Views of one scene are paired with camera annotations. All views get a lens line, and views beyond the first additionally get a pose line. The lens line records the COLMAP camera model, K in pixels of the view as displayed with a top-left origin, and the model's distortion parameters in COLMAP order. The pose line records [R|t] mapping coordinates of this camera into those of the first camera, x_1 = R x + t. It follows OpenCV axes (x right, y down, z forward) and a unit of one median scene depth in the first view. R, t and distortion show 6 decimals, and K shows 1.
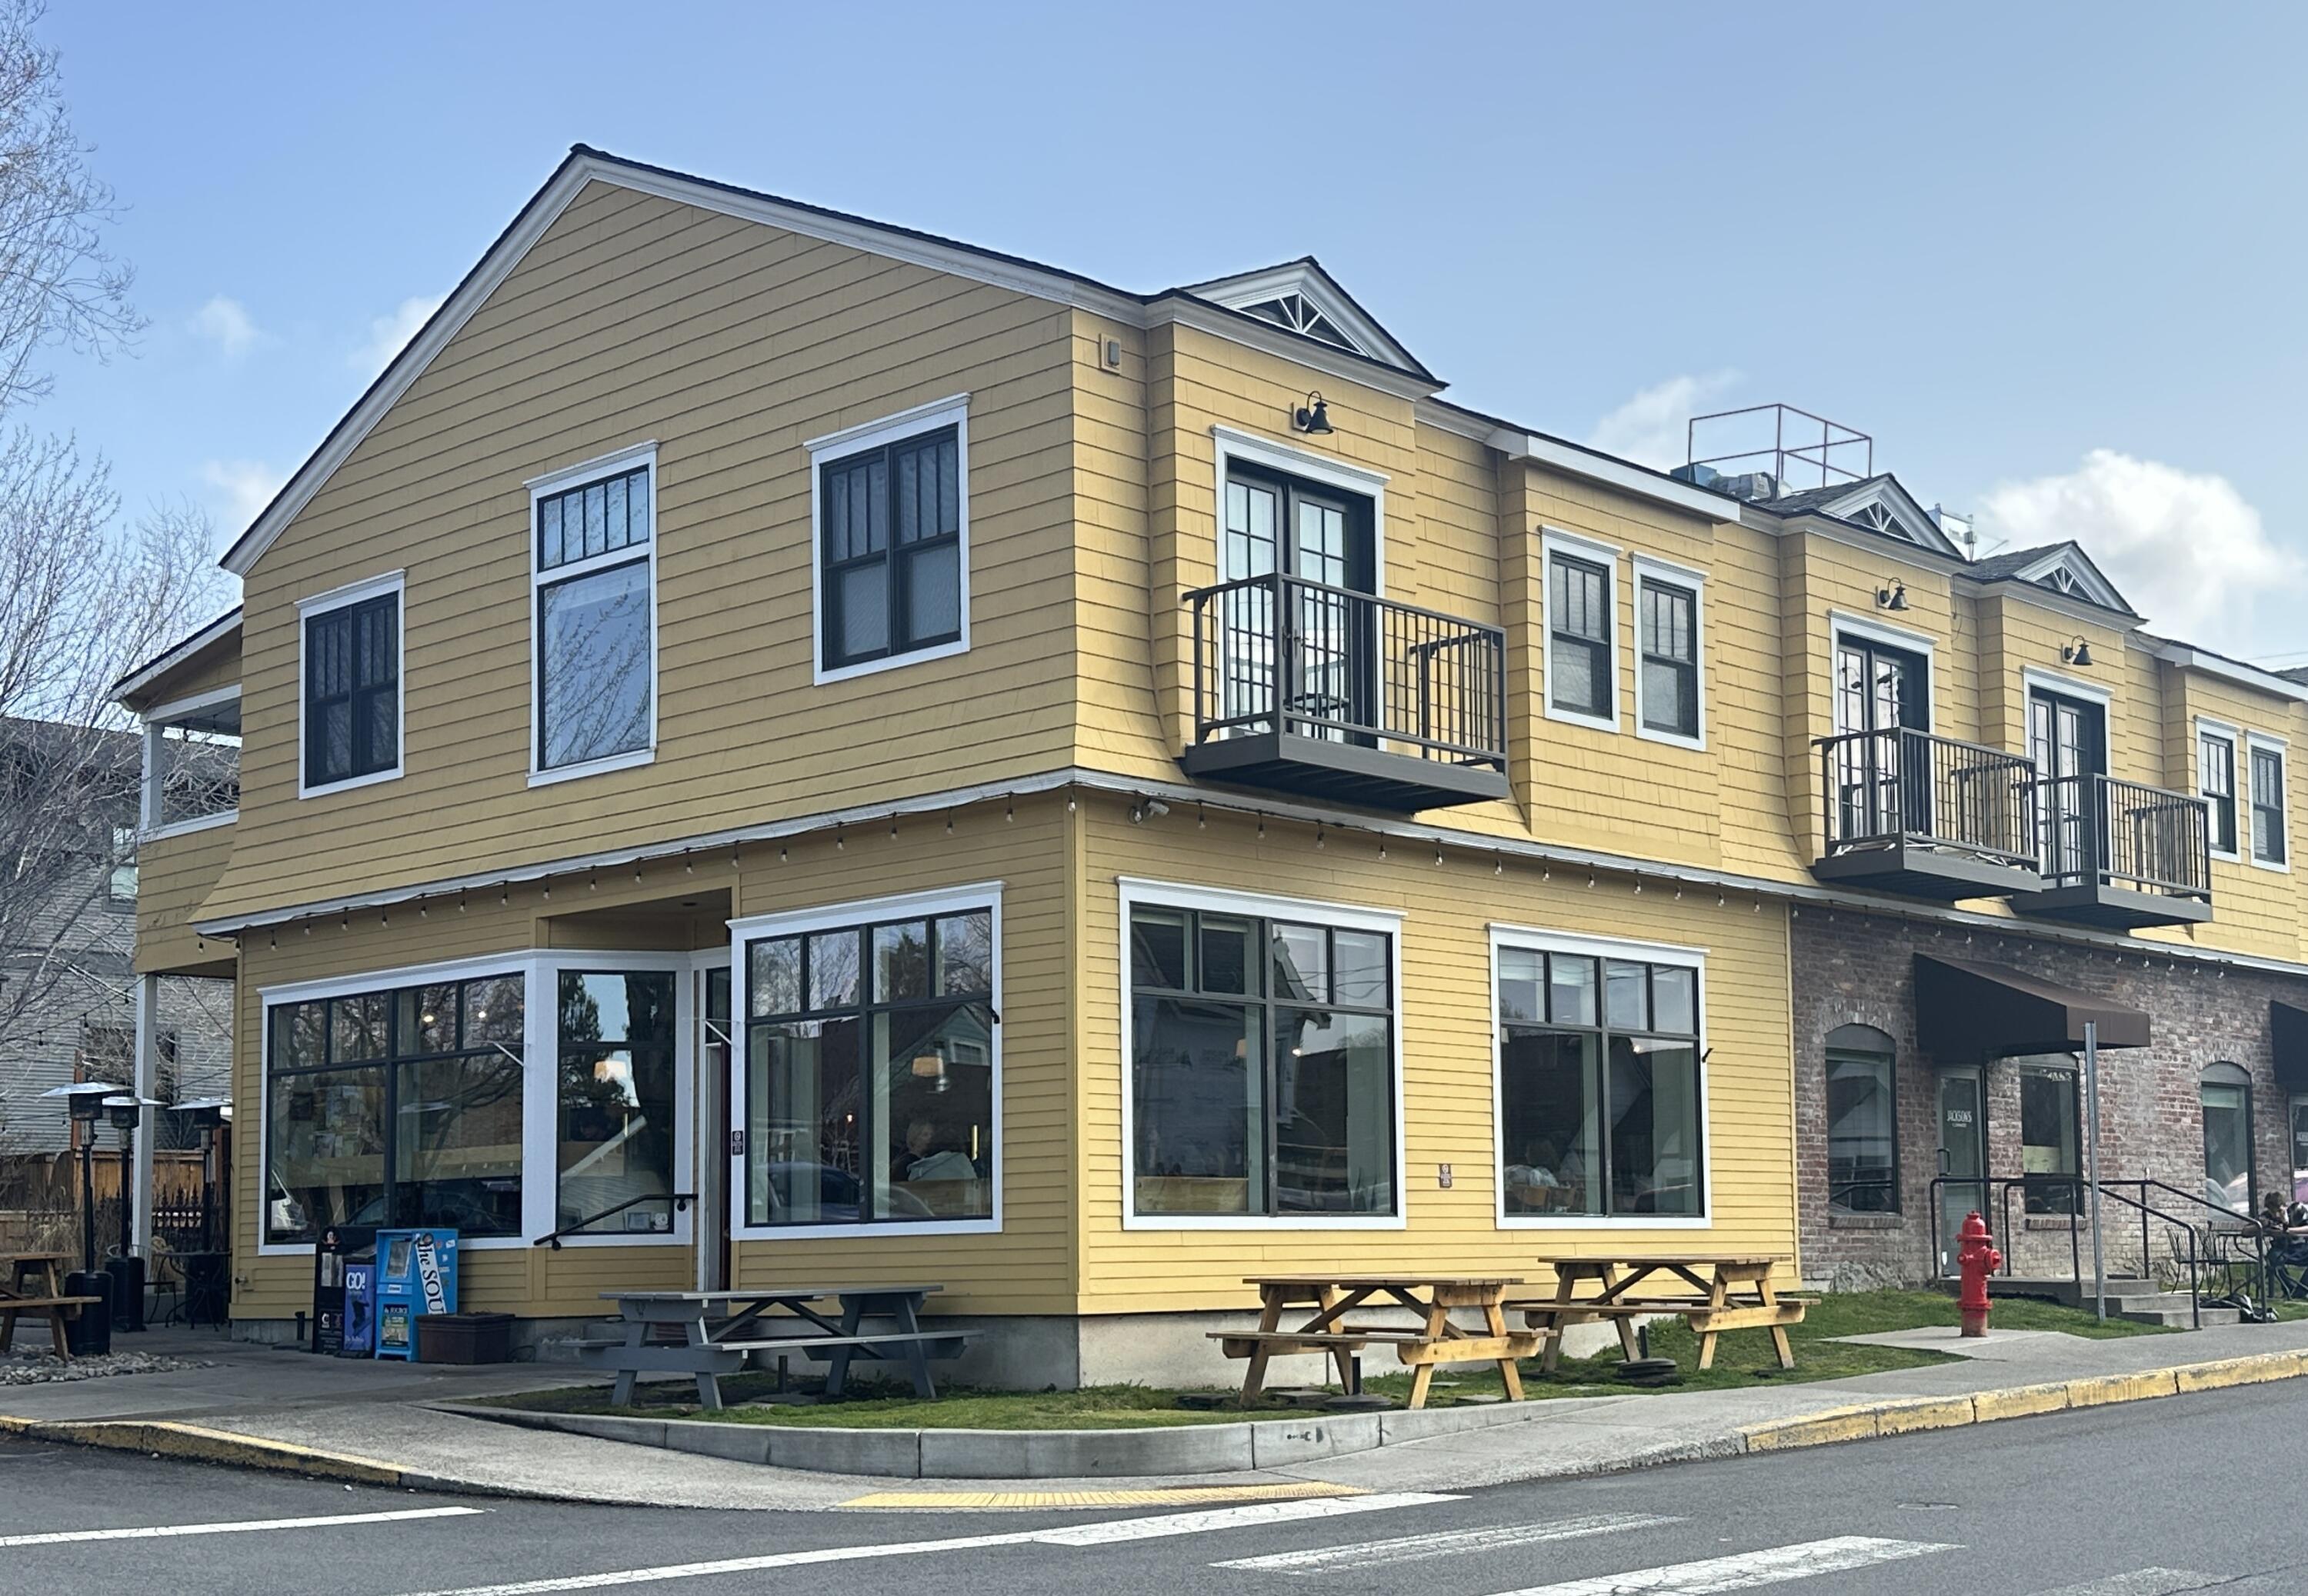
lens RADIAL K [[2898.3, 0, 1158.3], [0, 2898.3, 1053.4], [0, 0, 1]] dist [0.090480, 0.034764]
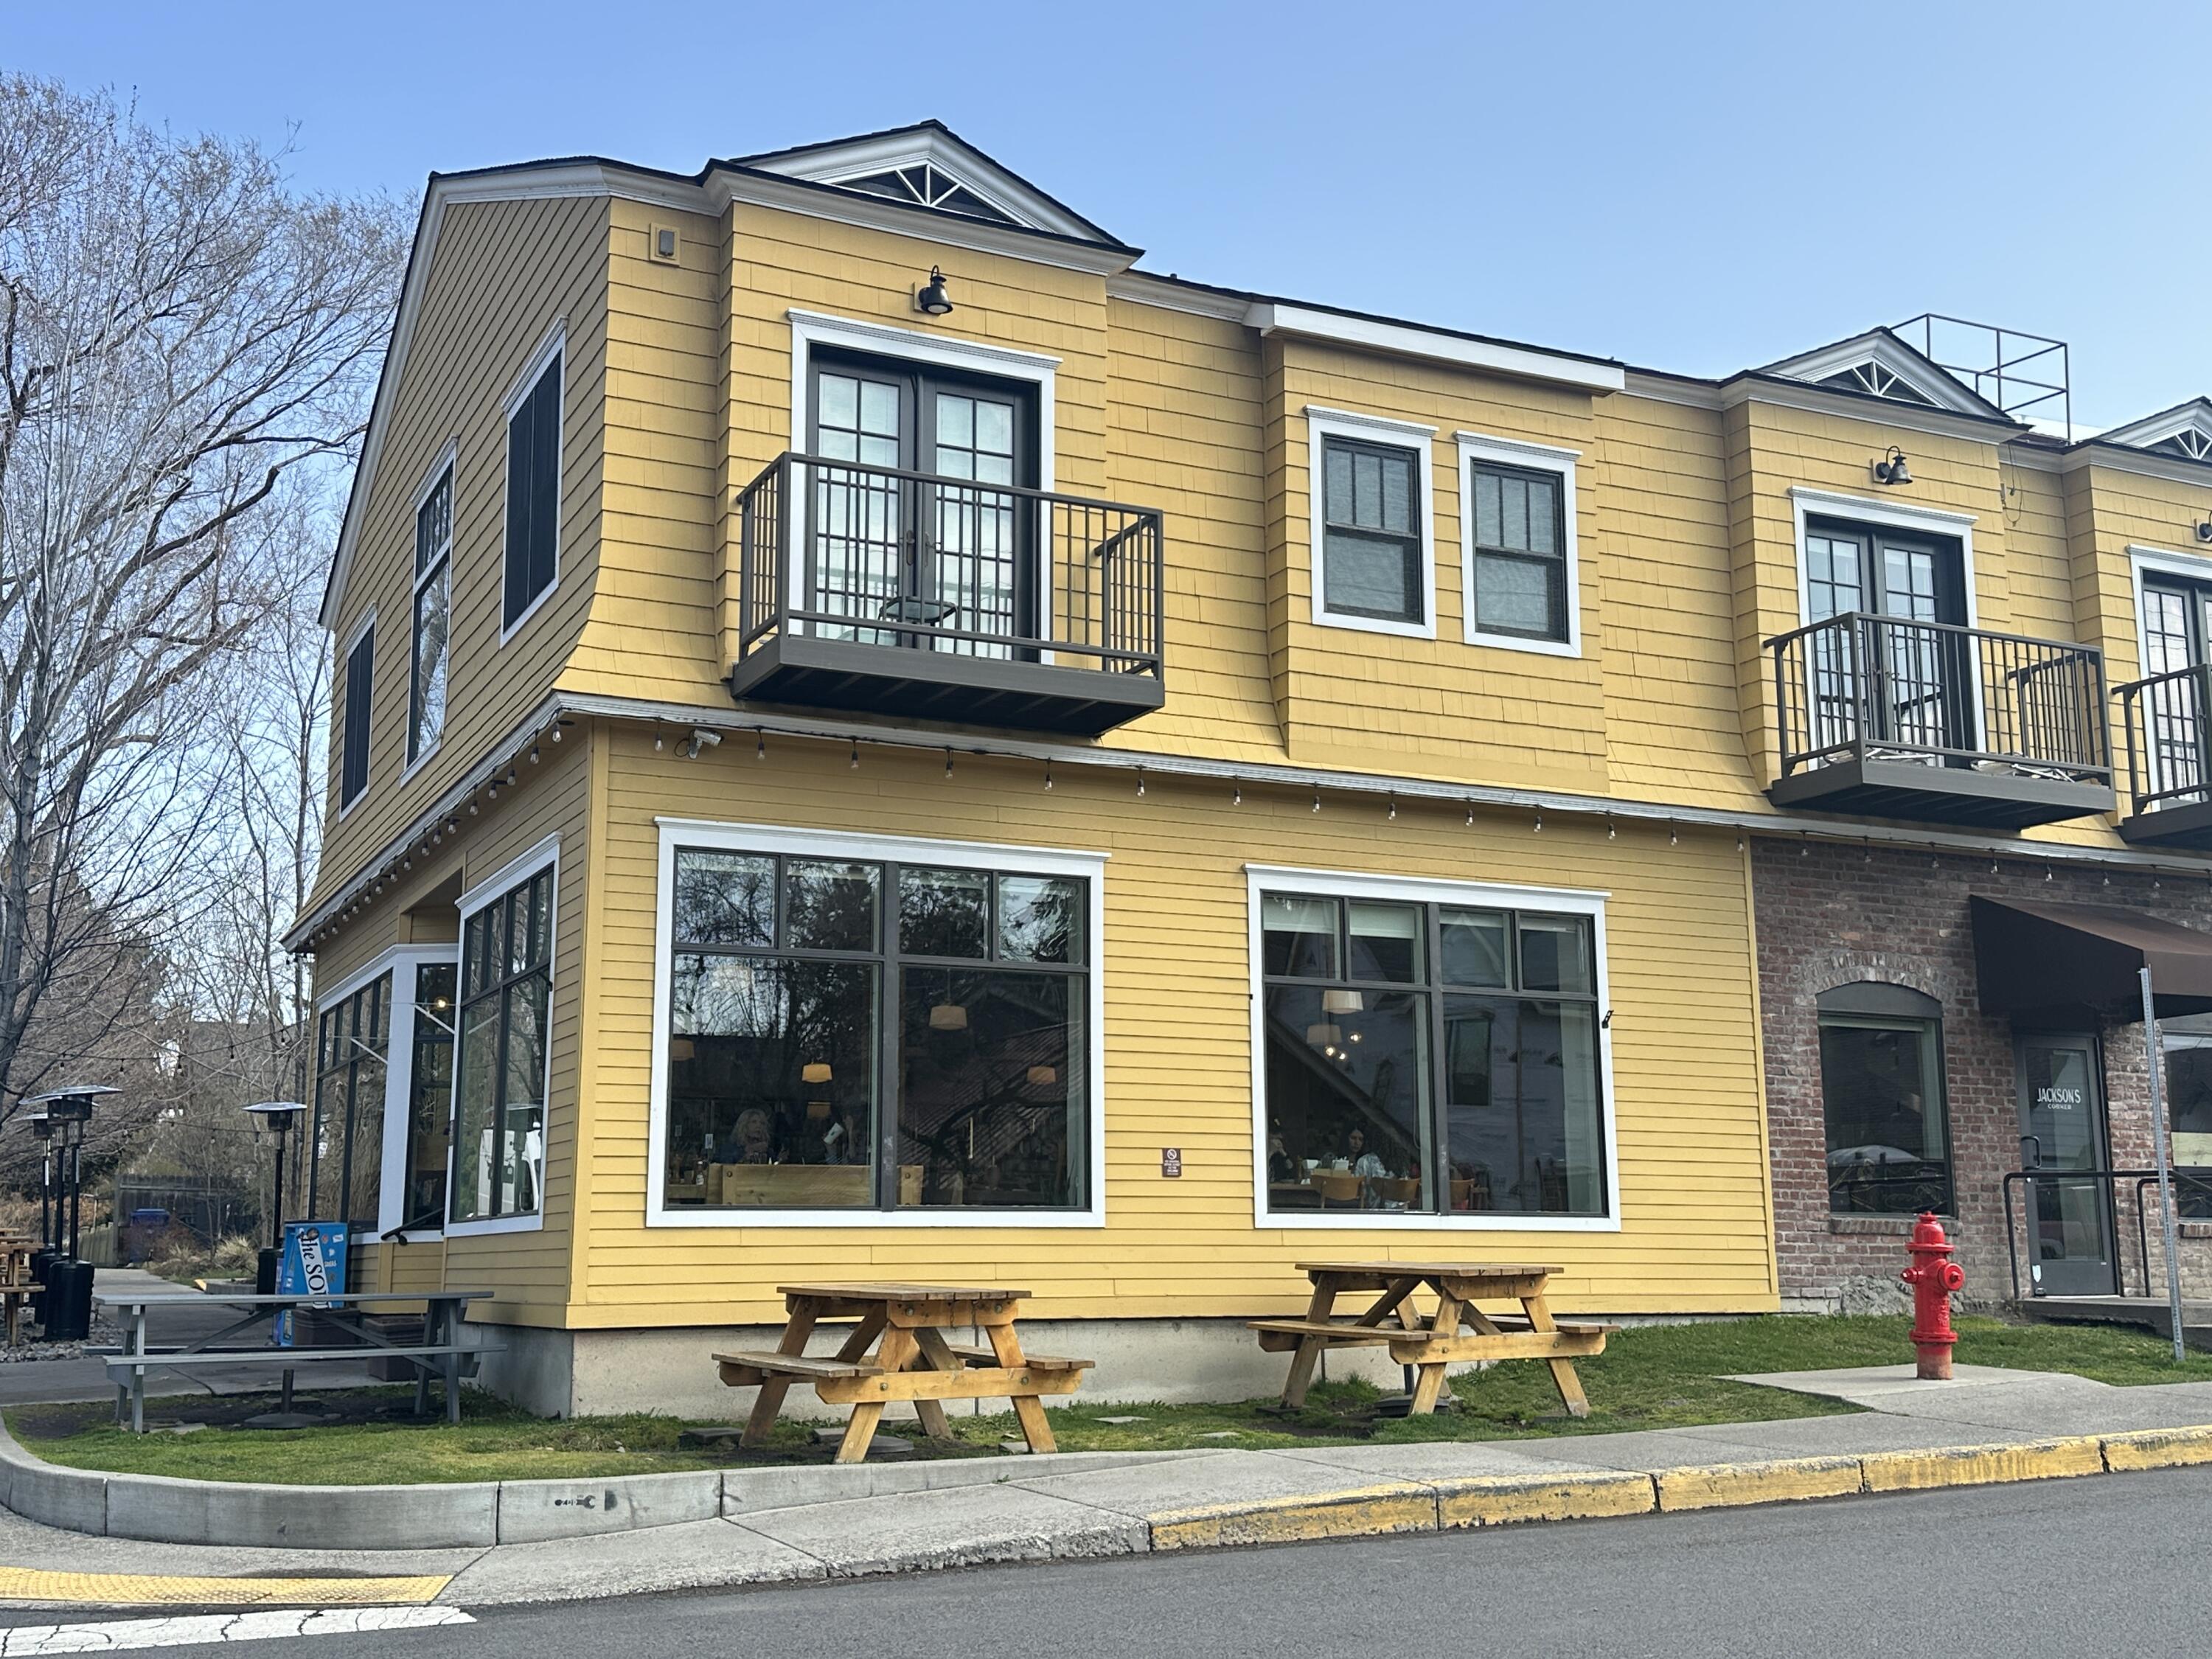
lens RADIAL K [[2311.7, 0, 1106.0], [0, 2311.7, 829.5], [0, 0, 1]] dist [0.173516, -0.399779]
pose [[0.931000, -0.053544, -0.361072, 0.310347], [0.014770, 0.993899, -0.109305, 0.018122], [0.364721, 0.096430, 0.926110, 0.339160]]
